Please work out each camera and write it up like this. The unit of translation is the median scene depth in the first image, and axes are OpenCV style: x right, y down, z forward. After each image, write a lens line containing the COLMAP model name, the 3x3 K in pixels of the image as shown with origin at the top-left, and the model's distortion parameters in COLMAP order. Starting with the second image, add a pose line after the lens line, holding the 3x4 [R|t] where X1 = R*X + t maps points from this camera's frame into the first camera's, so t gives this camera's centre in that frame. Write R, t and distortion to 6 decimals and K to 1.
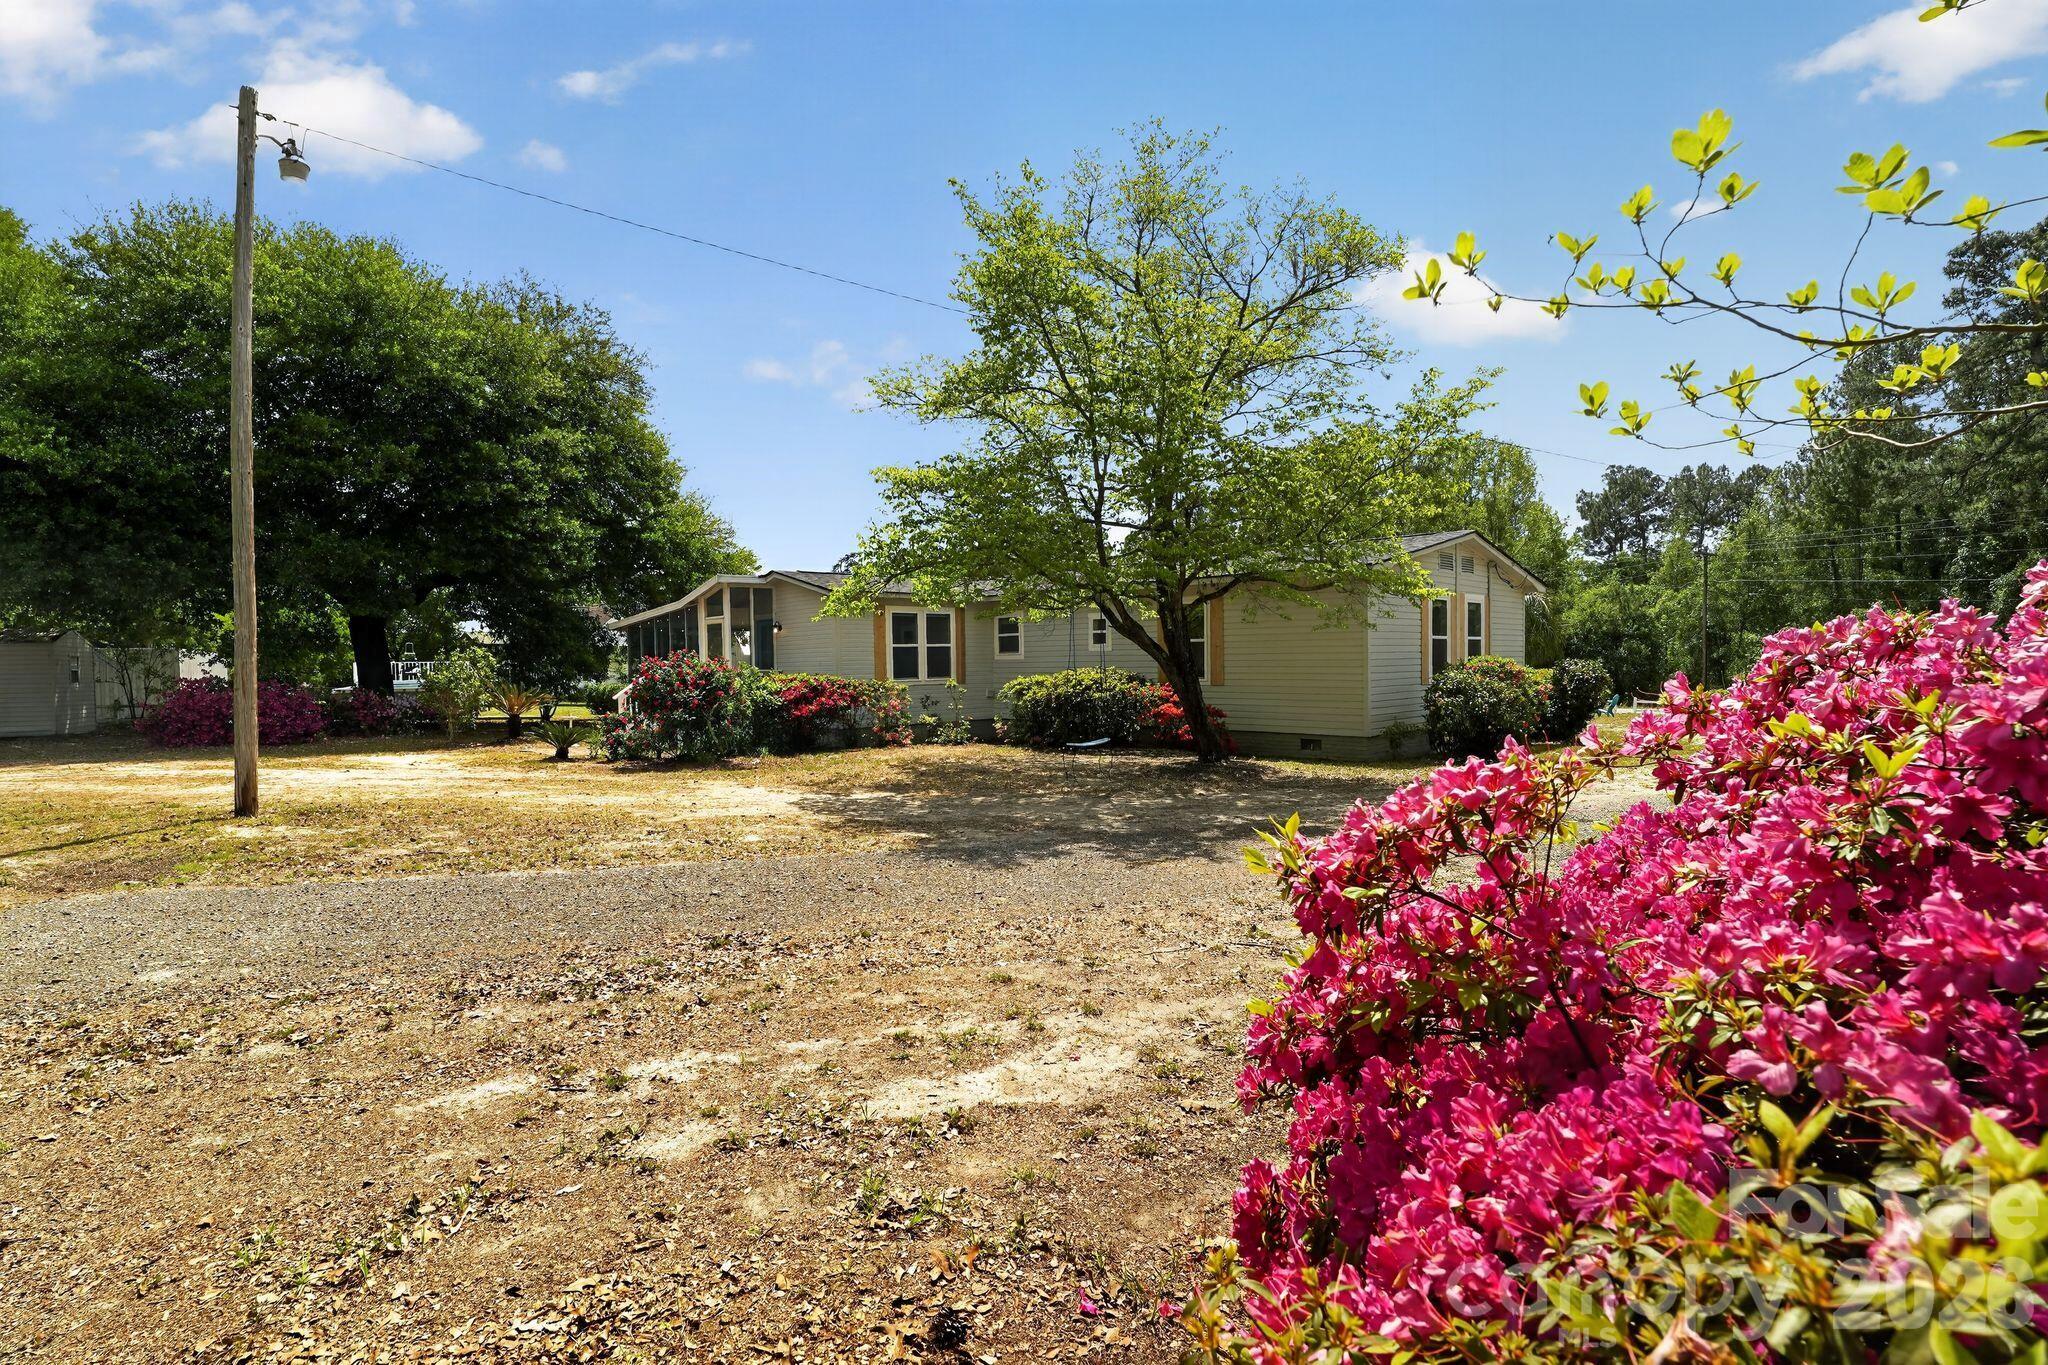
lens RADIAL K [[1392.4, 0, 1029.4], [0, 1392.4, 654.4], [0, 0, 1]] dist [-0.051842, -0.000579]
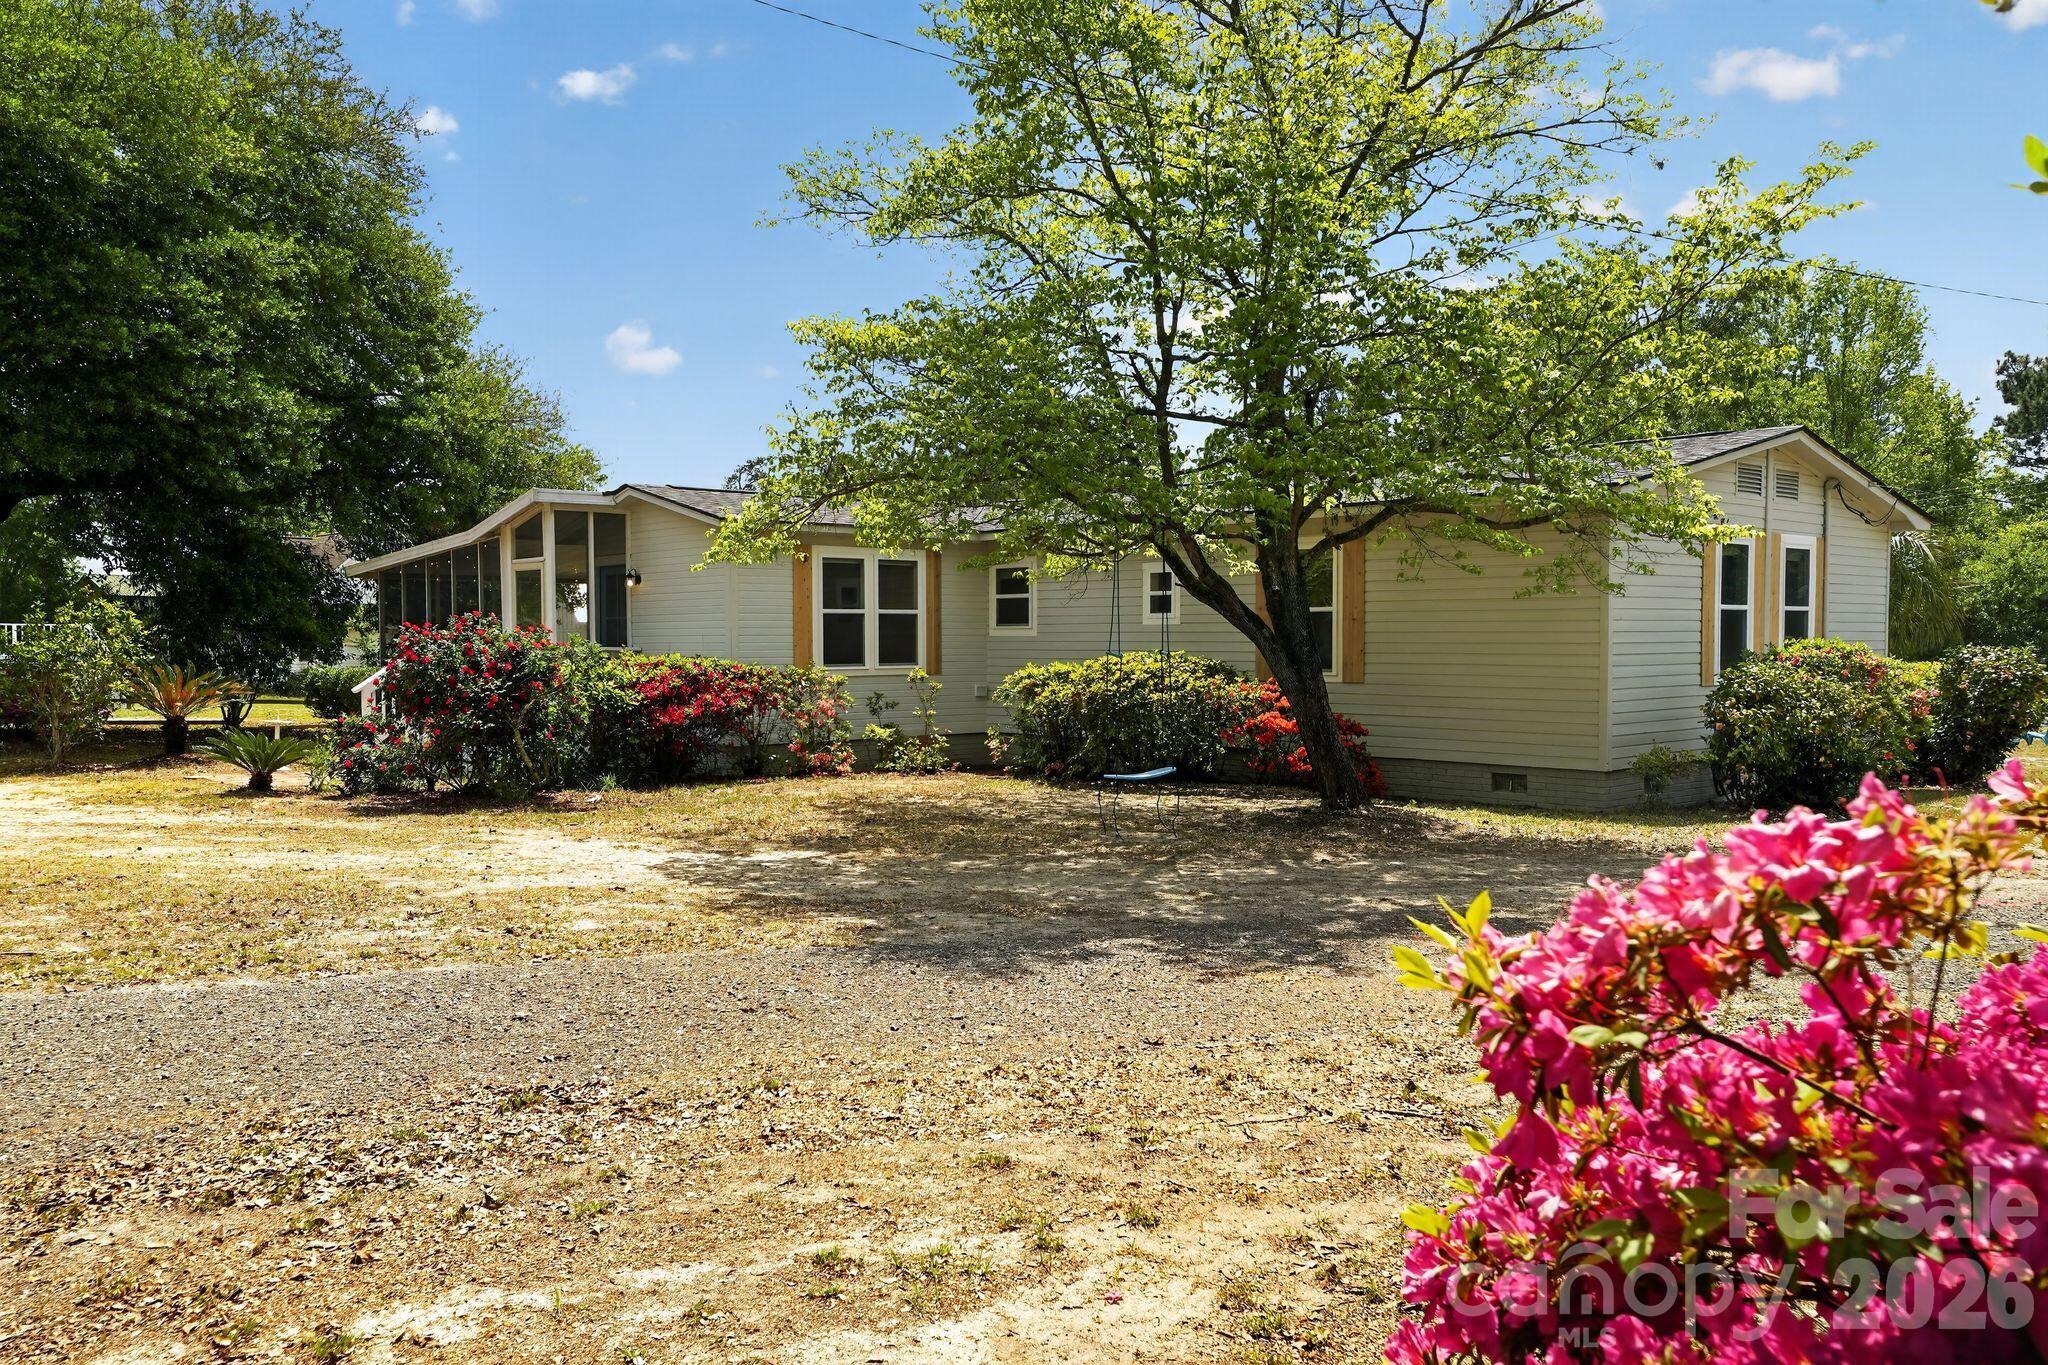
lens RADIAL K [[1281.7, 0, 1024.0], [0, 1281.7, 682.5], [0, 0, 1]] dist [-0.003251, -0.001279]
pose [[0.999911, 0.013070, 0.002602, -0.011122], [-0.013103, 0.999826, 0.013276, 0.016816], [-0.002428, -0.013309, 0.999908, 0.445985]]
